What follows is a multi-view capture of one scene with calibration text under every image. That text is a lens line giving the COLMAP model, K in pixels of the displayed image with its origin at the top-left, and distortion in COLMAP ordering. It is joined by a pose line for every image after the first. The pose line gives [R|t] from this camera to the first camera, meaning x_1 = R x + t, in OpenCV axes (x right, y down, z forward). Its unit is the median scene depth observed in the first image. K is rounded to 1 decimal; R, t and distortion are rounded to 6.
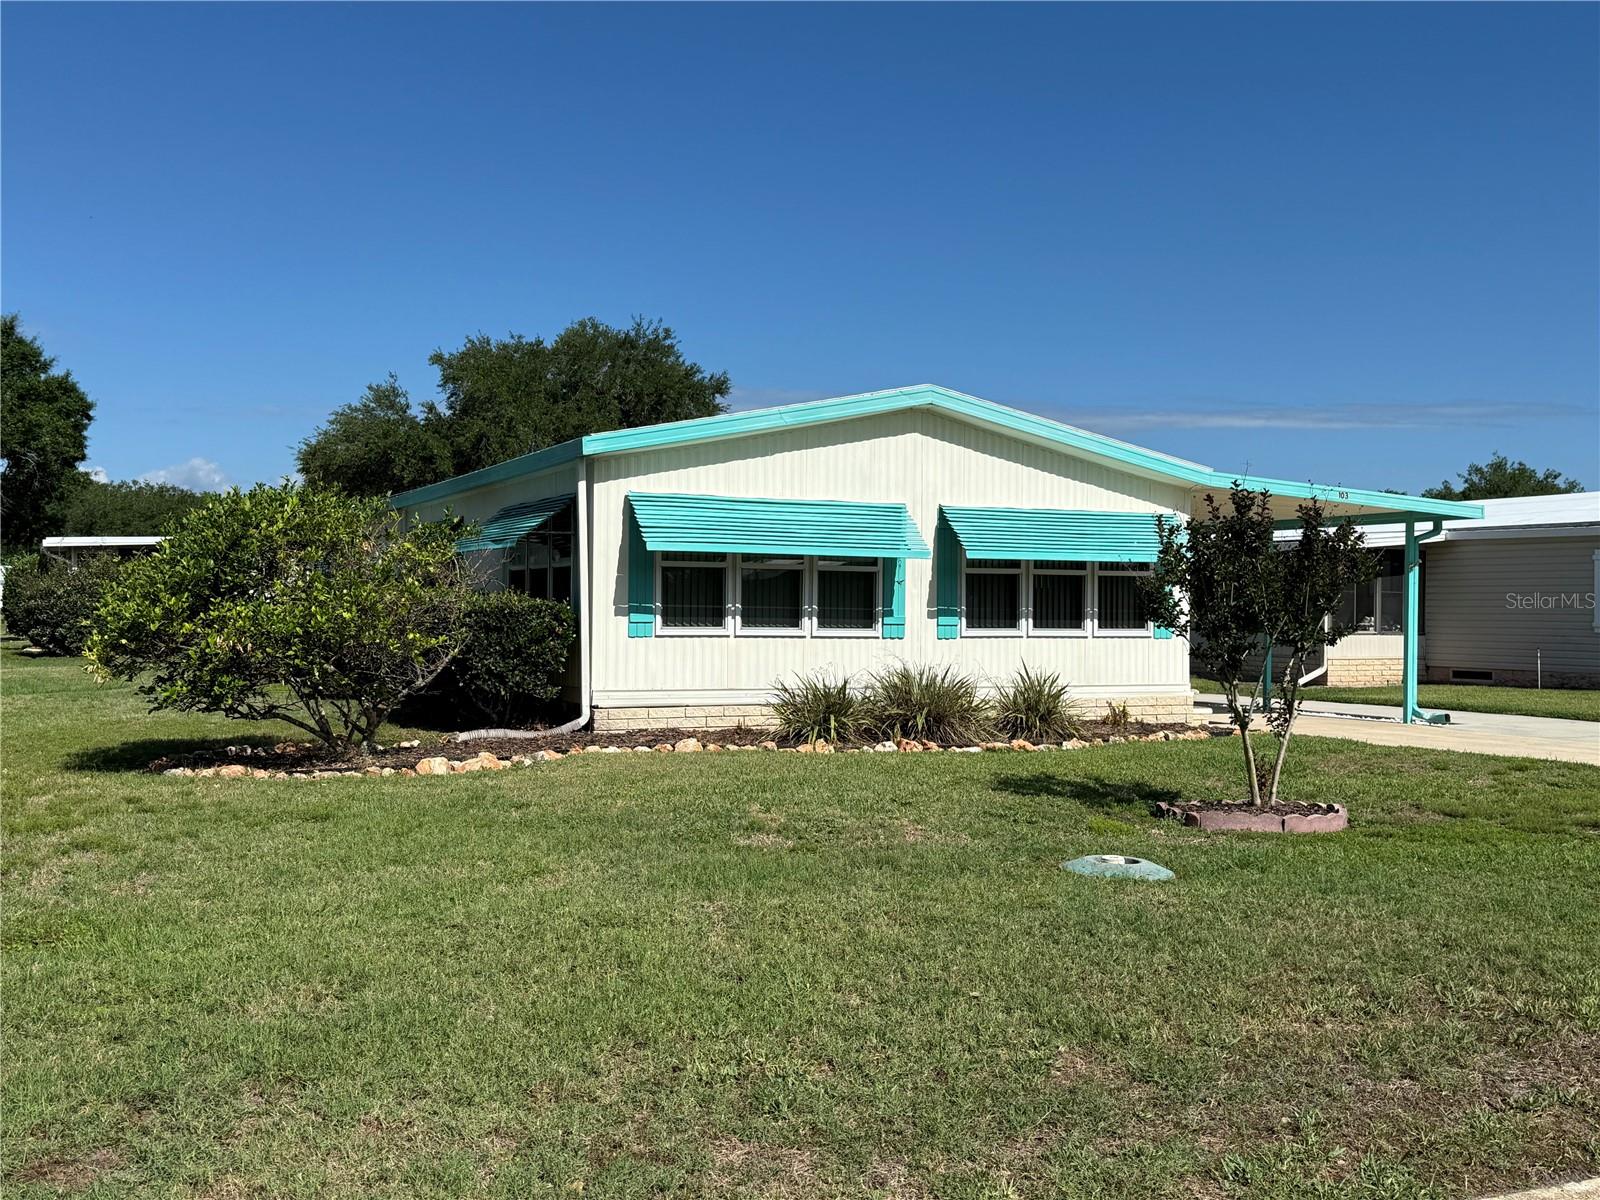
lens RADIAL K [[1643.2, 0, 802.0], [0, 1643.2, 597.6], [0, 0, 1]] dist [0.094695, 0.000000]
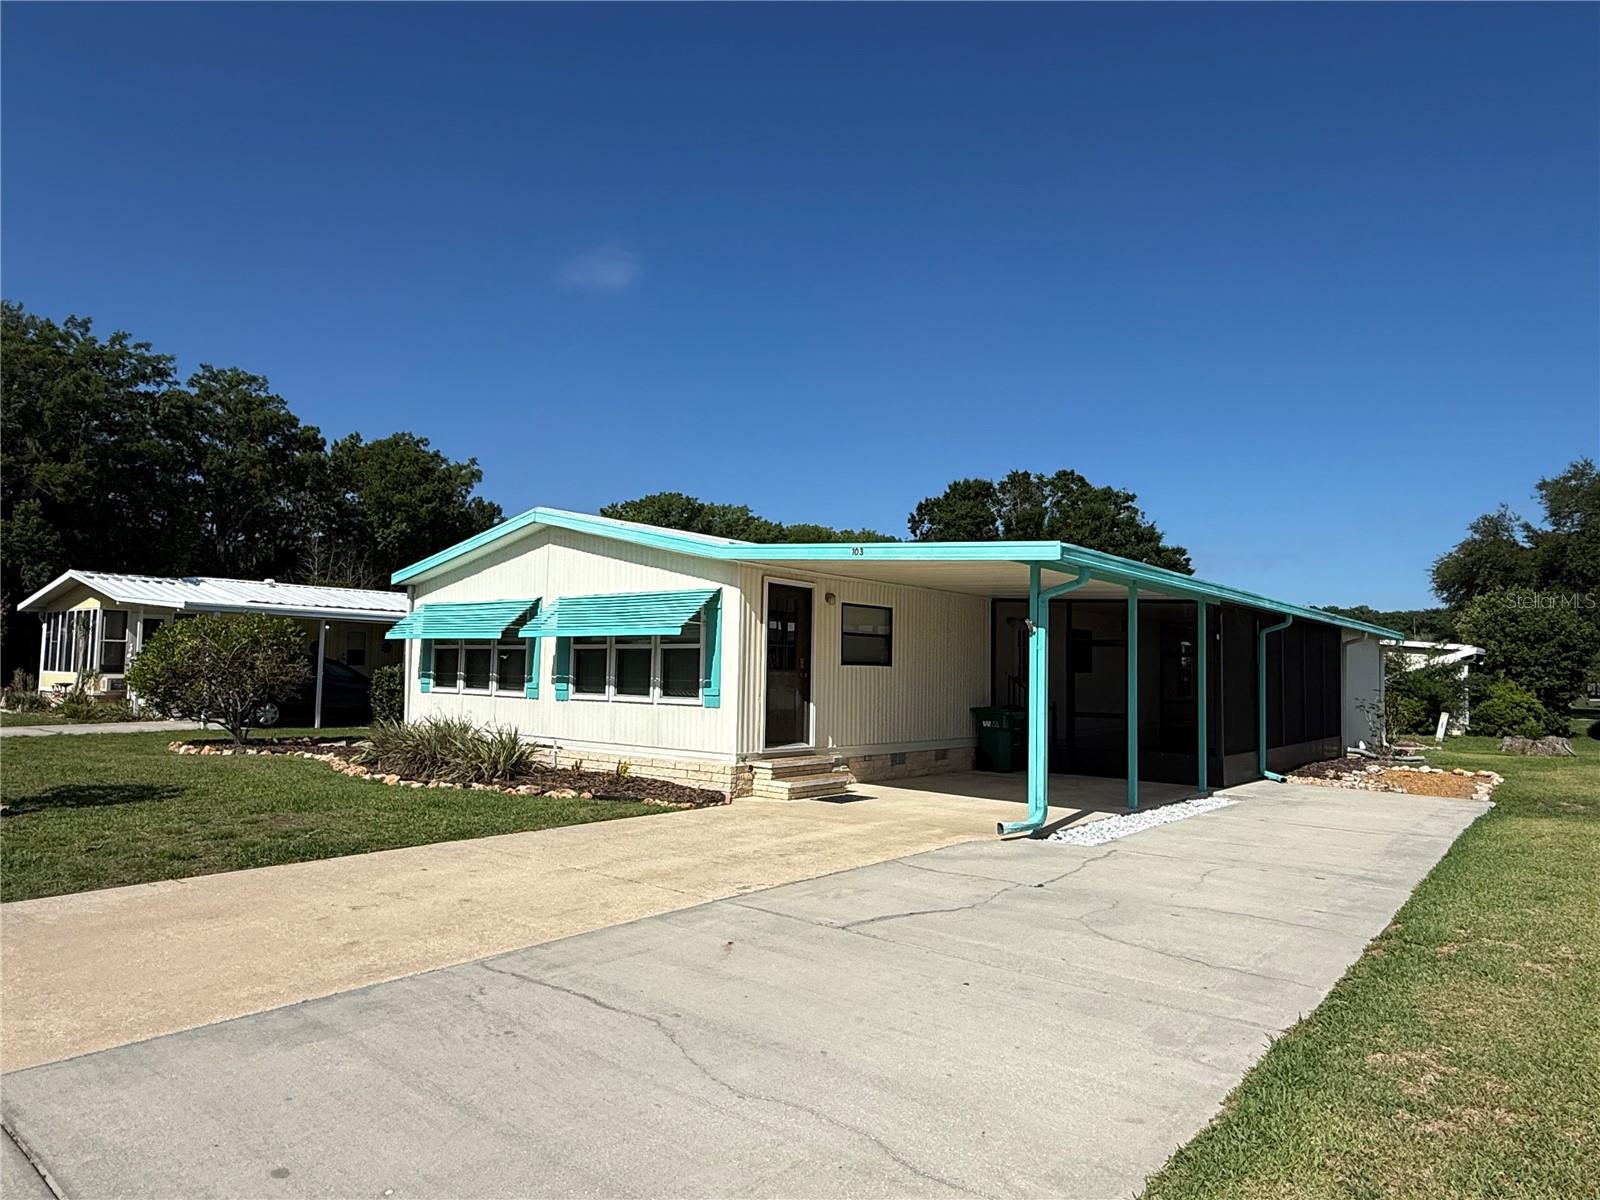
lens RADIAL K [[1003.2, 0, 791.6], [0, 1003.2, 606.4], [0, 0, 1]] dist [0.004334, 0.001515]
pose [[0.427267, -0.060193, -0.902119, 0.856244], [-0.009172, 0.997441, -0.070897, 0.005795], [0.904079, 0.038566, 0.425622, 0.809185]]
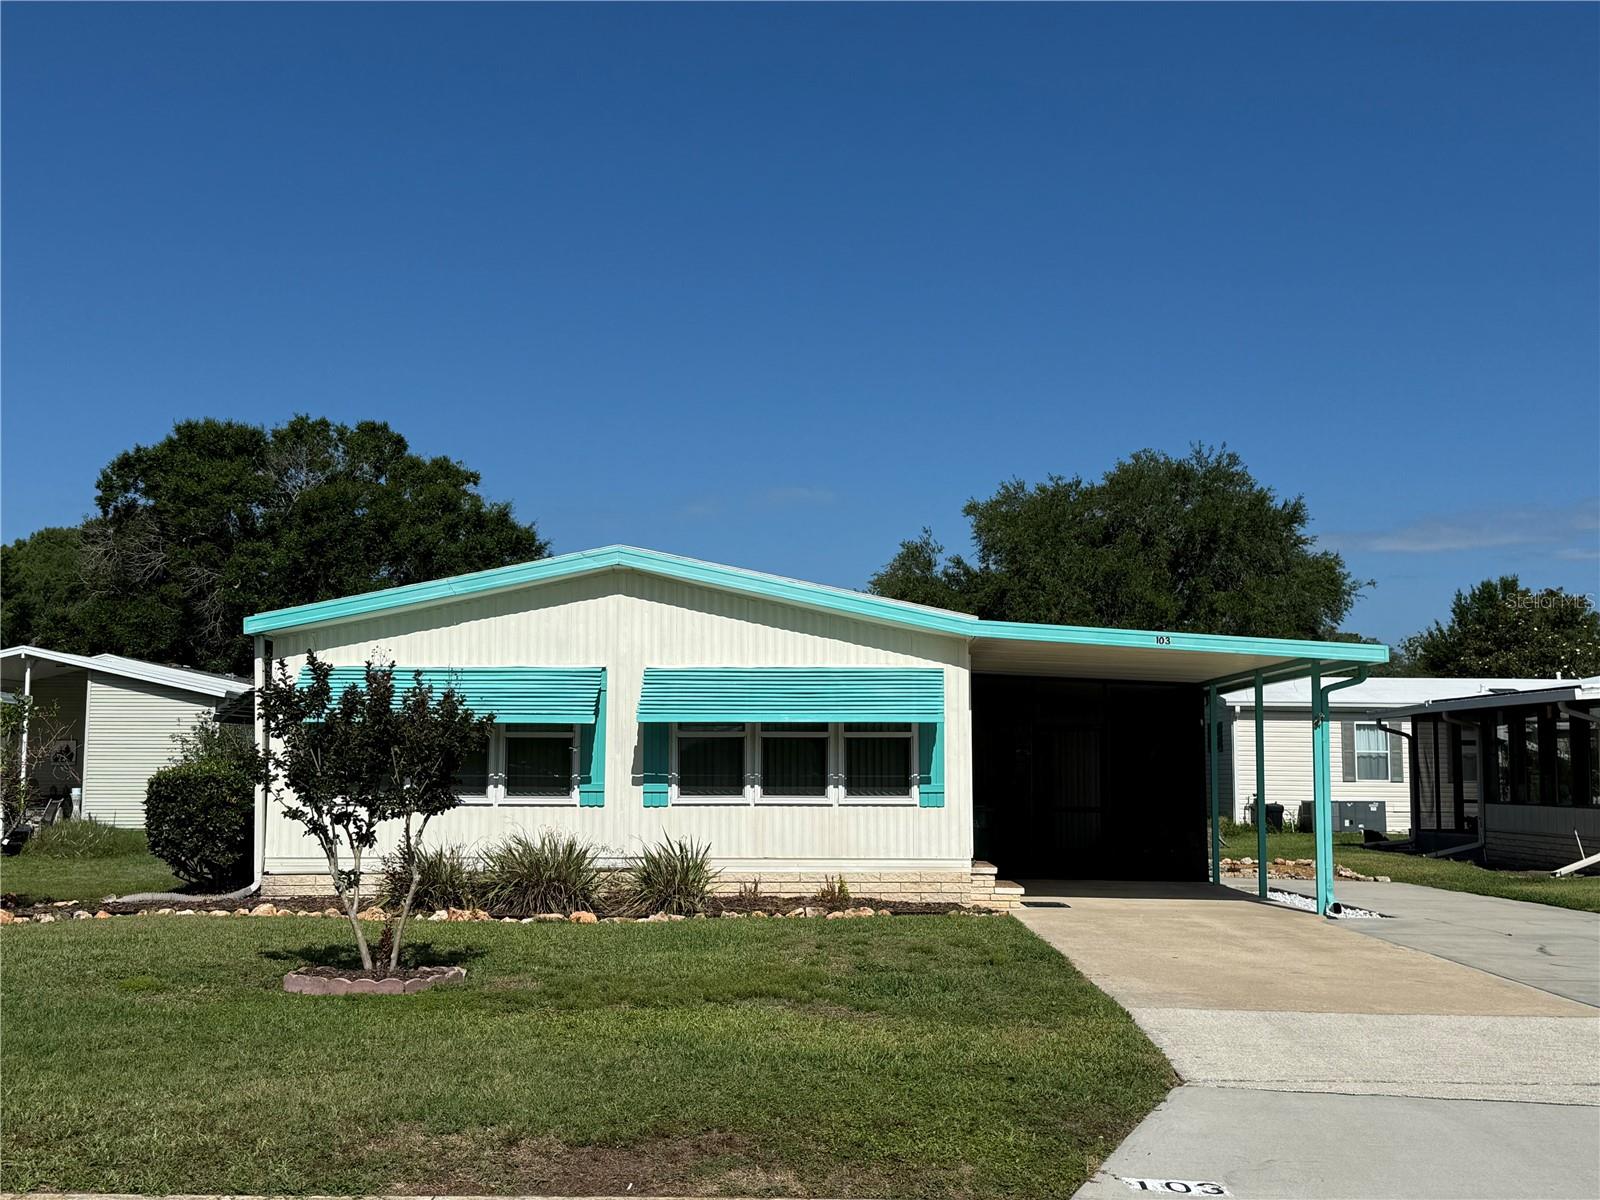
lens RADIAL K [[1899.1, 0, 800.5], [0, 1899.1, 610.3], [0, 0, 1]] dist [0.159818, 0.000000]
pose [[0.900368, -0.044286, -0.432870, 0.635988], [0.008410, 0.996392, -0.084448, 0.005344], [0.435048, 0.072394, 0.897492, 0.032626]]
